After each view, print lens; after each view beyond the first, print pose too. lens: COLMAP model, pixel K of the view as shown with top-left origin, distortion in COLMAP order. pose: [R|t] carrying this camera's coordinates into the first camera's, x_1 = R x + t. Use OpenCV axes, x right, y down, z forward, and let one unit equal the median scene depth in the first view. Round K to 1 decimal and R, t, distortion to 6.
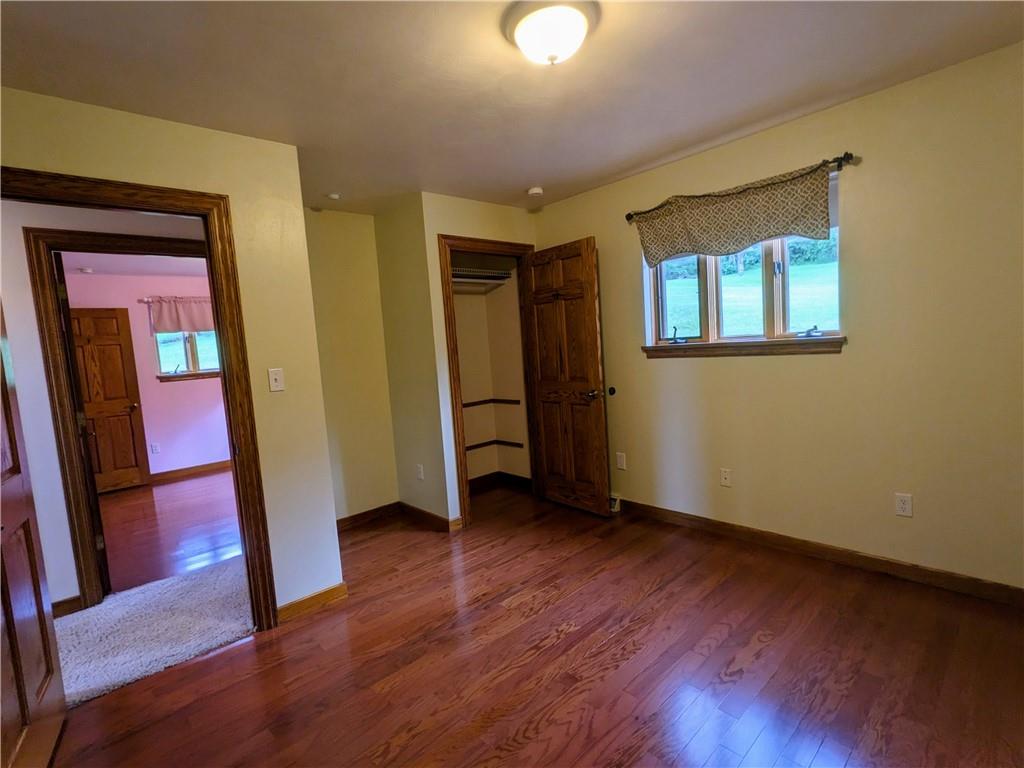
lens RADIAL K [[494.7, 0, 514.5], [0, 494.7, 386.6], [0, 0, 1]] dist [0.000391, 0.002584]
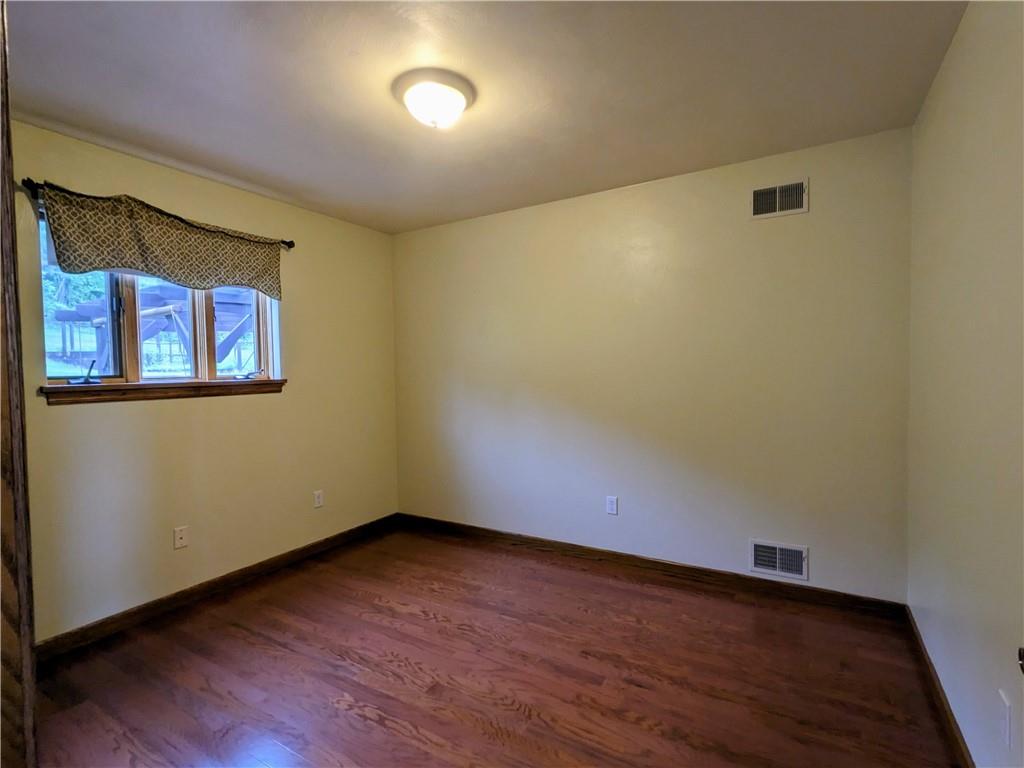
lens RADIAL K [[494.7, 0, 514.5], [0, 494.7, 384.0], [0, 0, 1]] dist [0.000391, 0.002584]
pose [[-0.279737, 0.041227, 0.959191, -0.742603], [0.120276, 0.992711, -0.007591, -0.008236], [-0.952513, 0.113245, -0.282656, 0.832848]]
